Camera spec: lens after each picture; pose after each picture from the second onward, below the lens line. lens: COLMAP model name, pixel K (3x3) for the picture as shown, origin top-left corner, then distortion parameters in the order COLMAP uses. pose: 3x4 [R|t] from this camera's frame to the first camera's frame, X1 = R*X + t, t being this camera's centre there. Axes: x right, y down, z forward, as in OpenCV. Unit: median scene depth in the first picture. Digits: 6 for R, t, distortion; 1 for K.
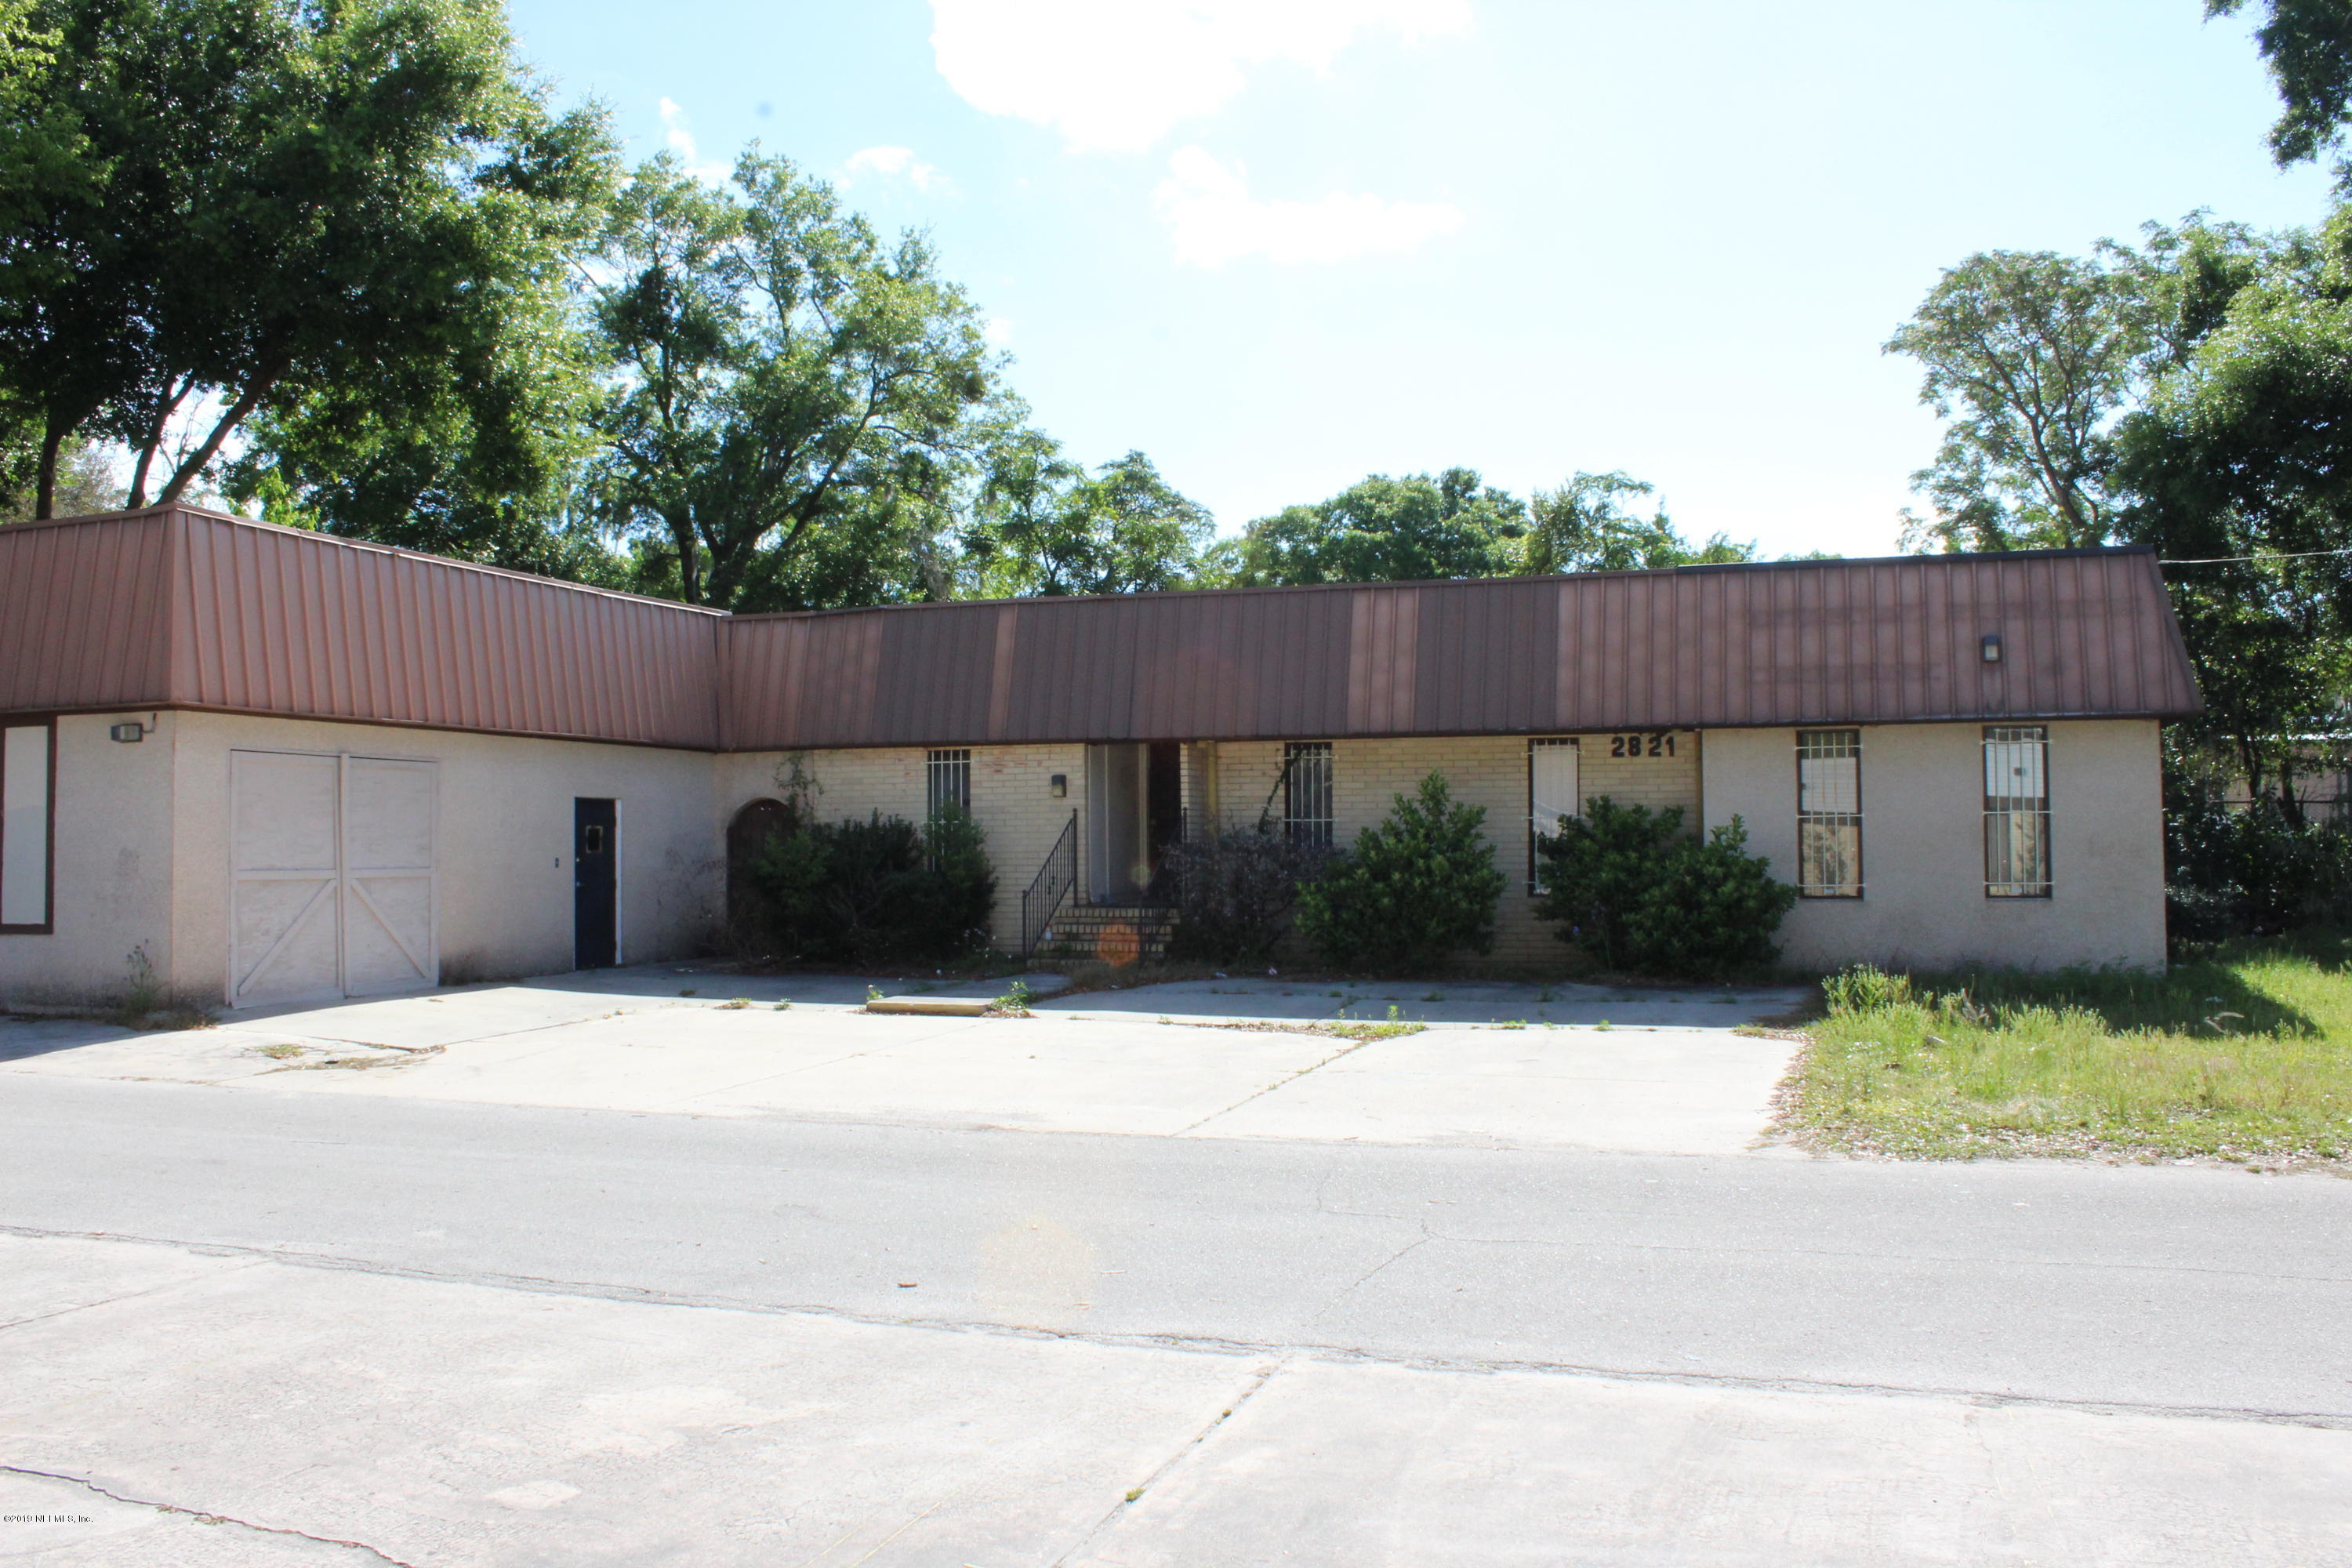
lens RADIAL K [[1935.3, 0, 1181.9], [0, 1935.3, 810.6], [0, 0, 1]] dist [-0.181593, 0.160235]
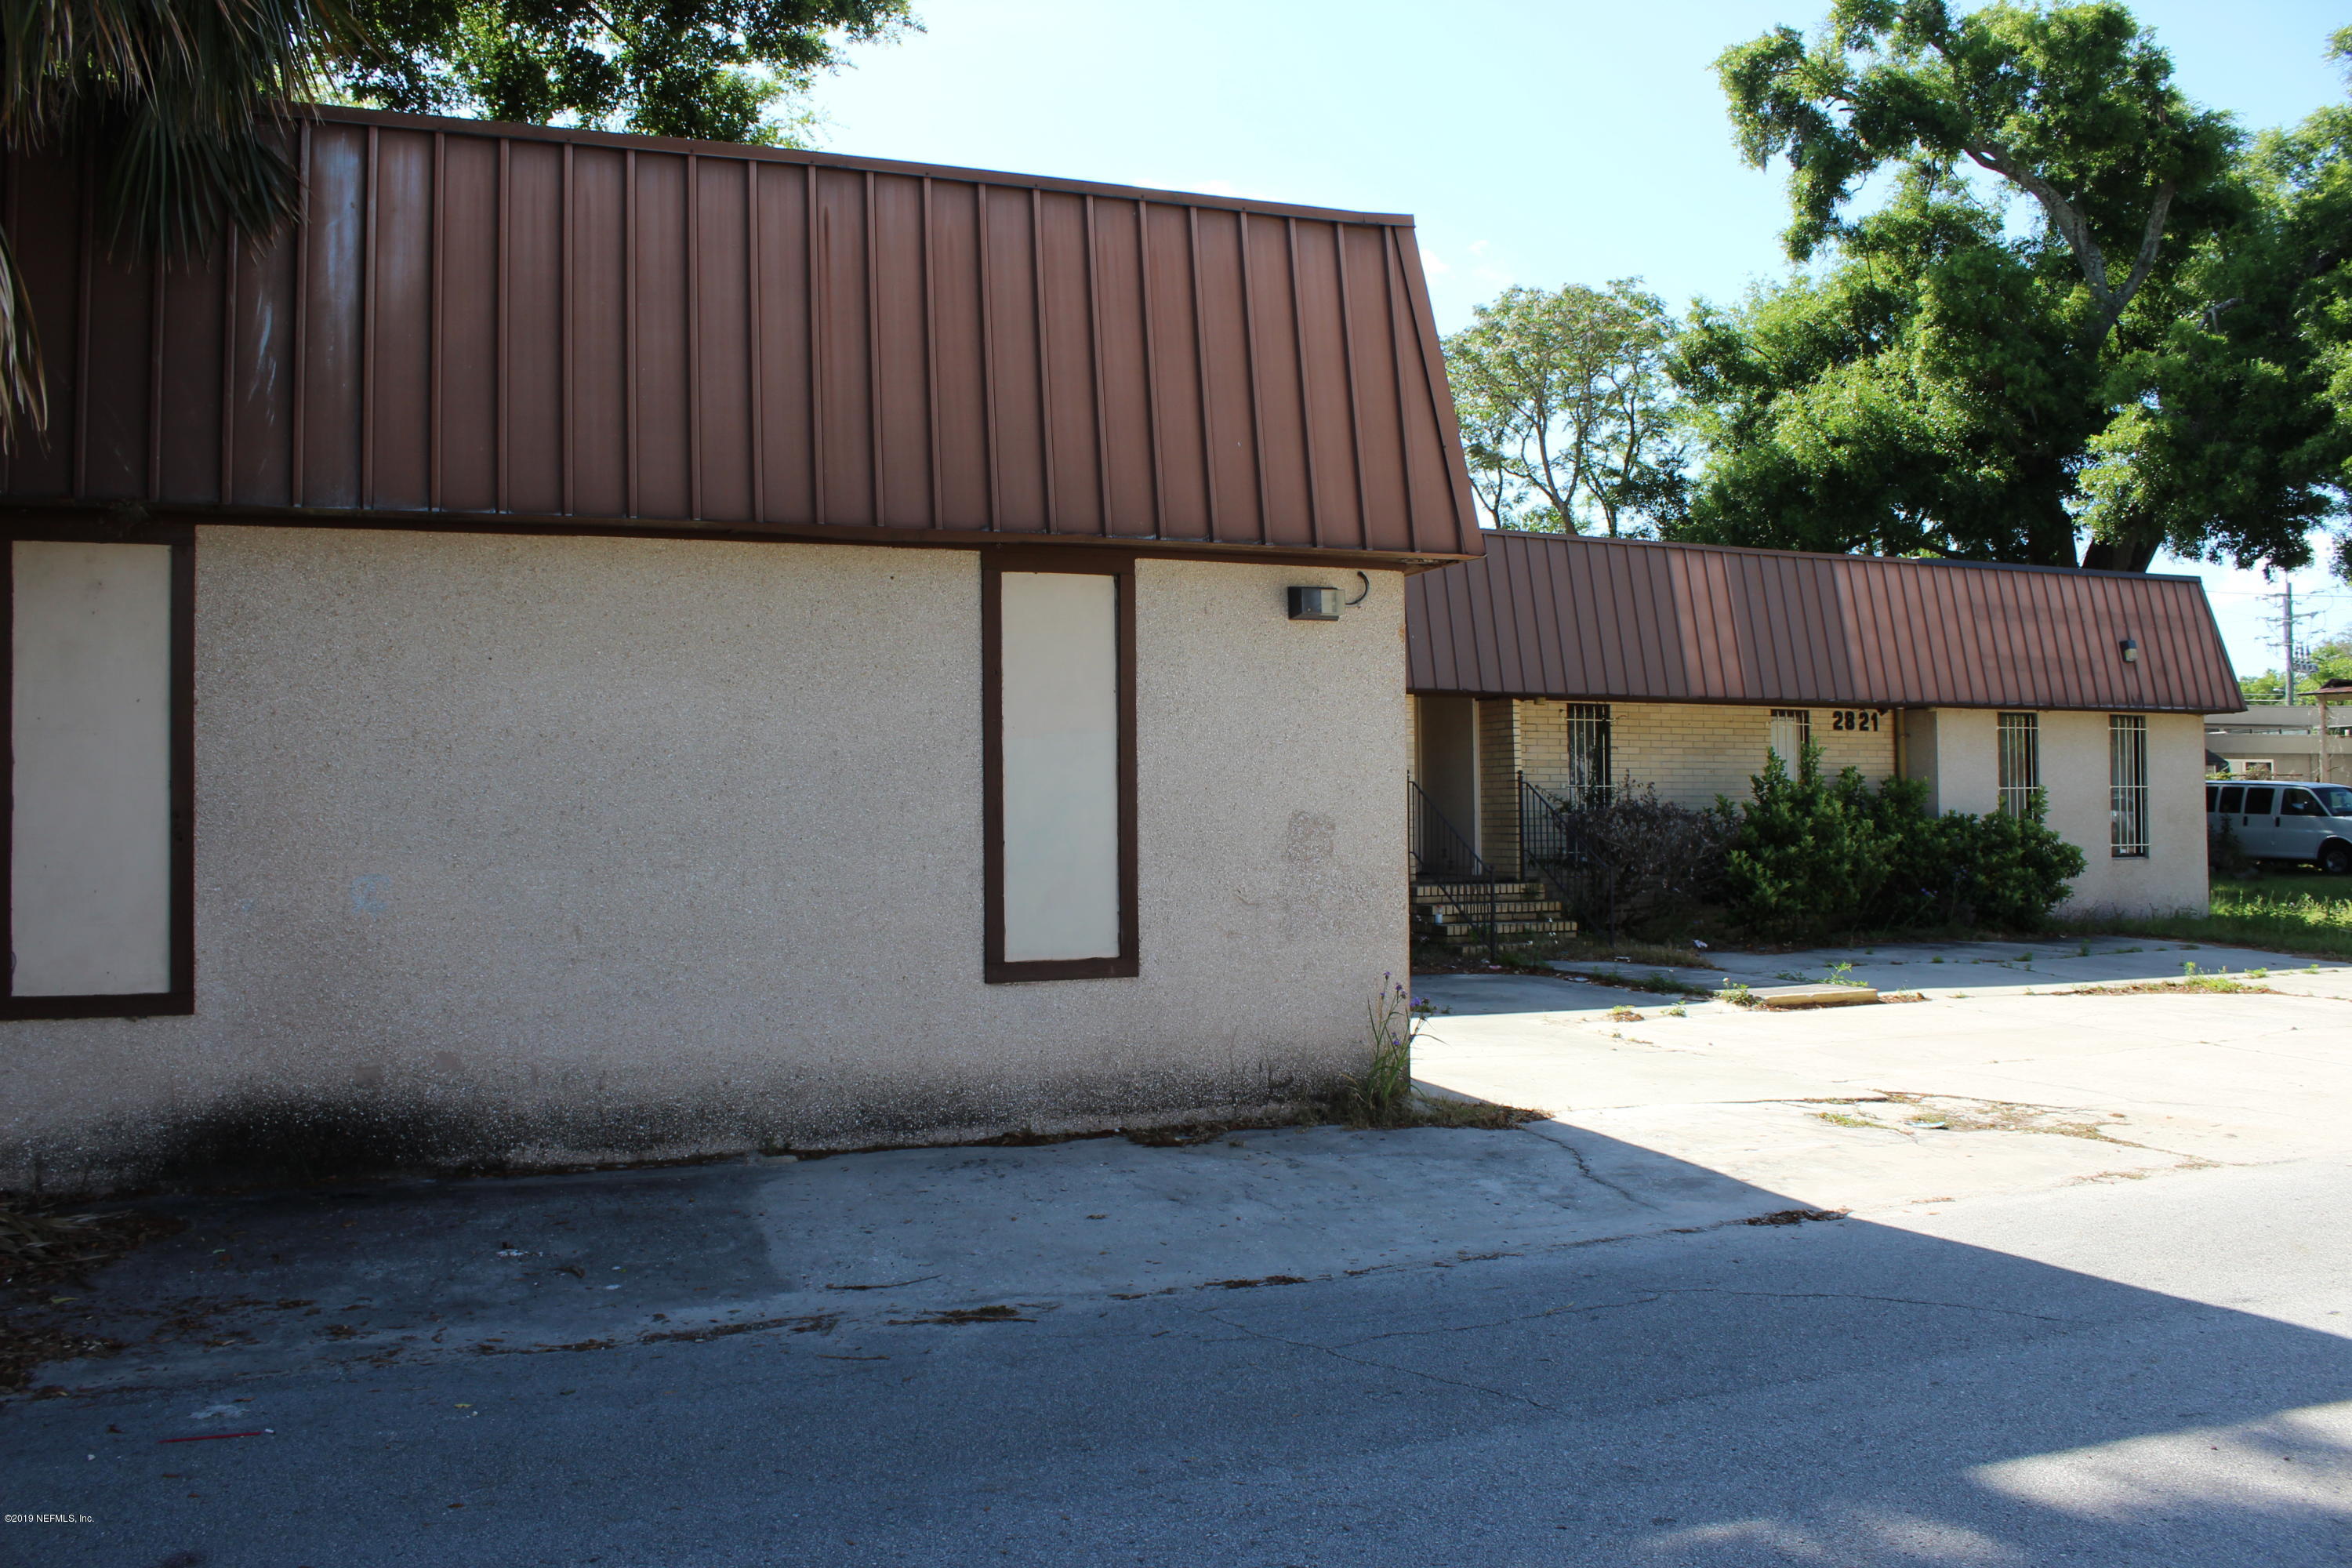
lens RADIAL K [[1921.0, 0, 1176.0], [0, 1921.0, 784.0], [0, 0, 1]] dist [-0.165361, 0.141714]
pose [[0.752698, 0.010860, 0.658276, -0.705131], [-0.011987, 0.999924, -0.002789, 0.008890], [-0.658257, -0.005792, 0.752771, 0.432197]]
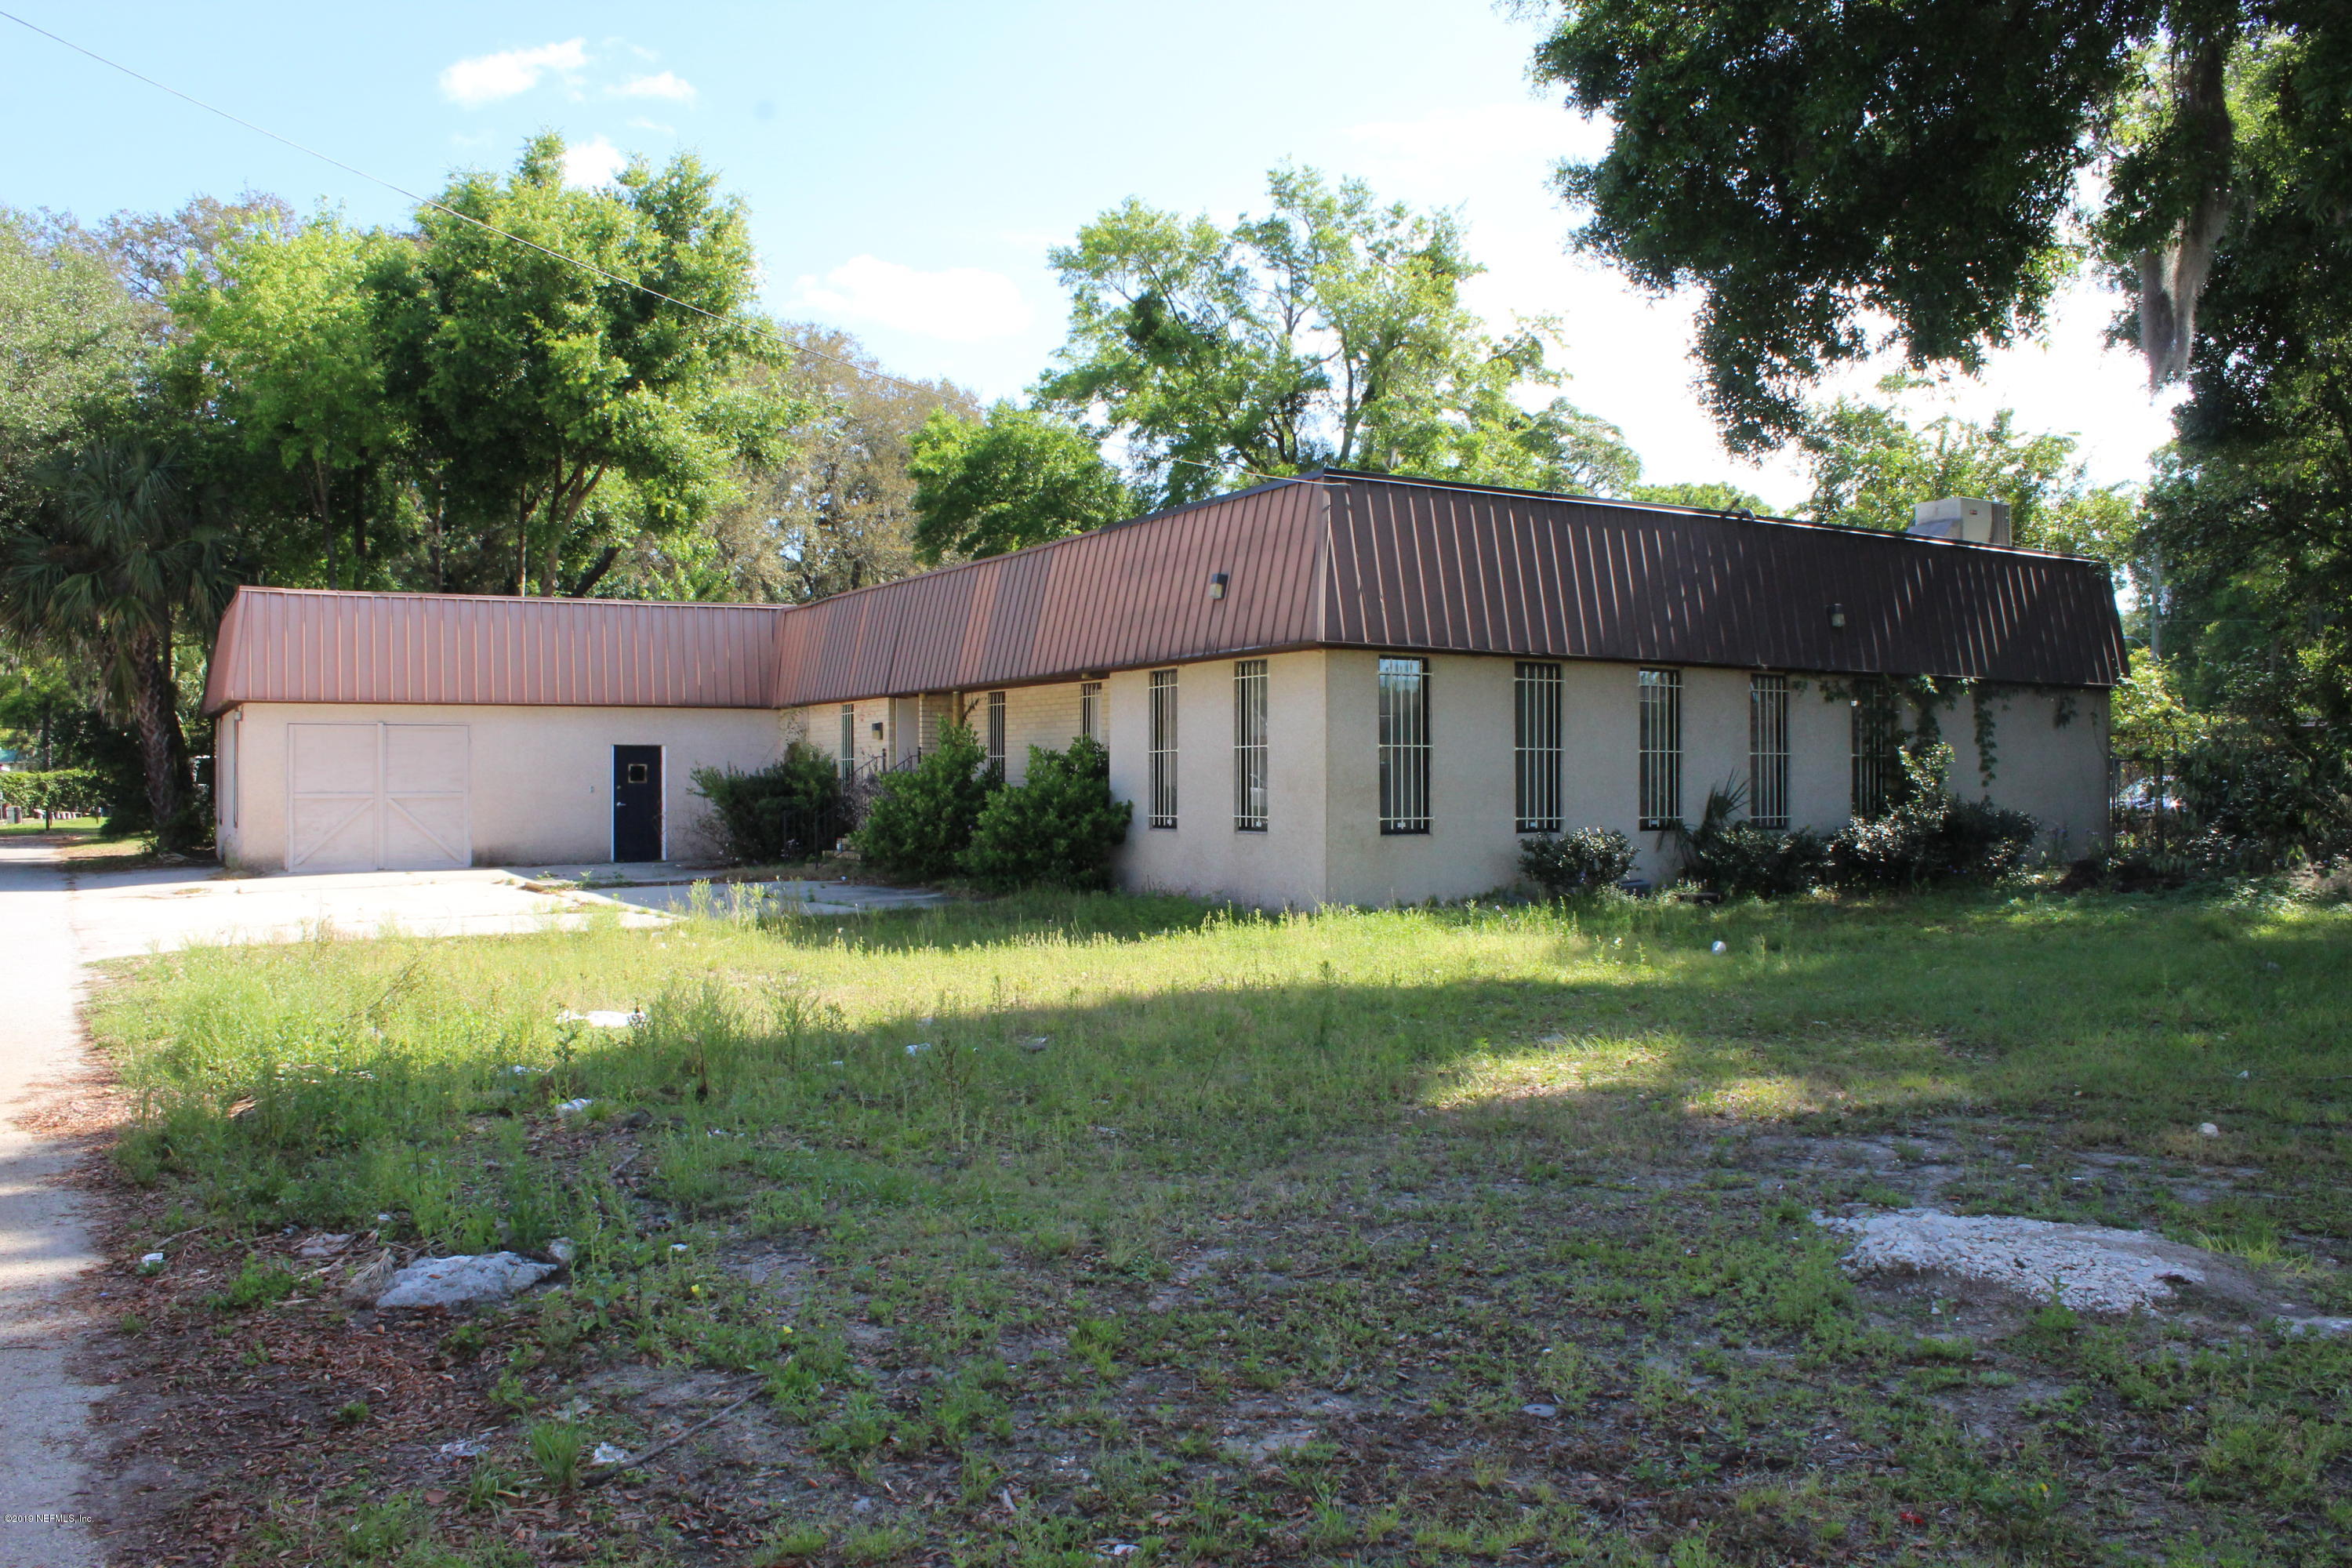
lens RADIAL K [[1919.6, 0, 1171.8], [0, 1919.6, 784.4], [0, 0, 1]] dist [-0.173817, 0.140858]
pose [[0.754130, 0.002351, -0.656721, 0.941459], [0.014493, 0.999690, 0.020221, 0.000113], [0.656565, -0.024767, 0.753863, 0.166870]]
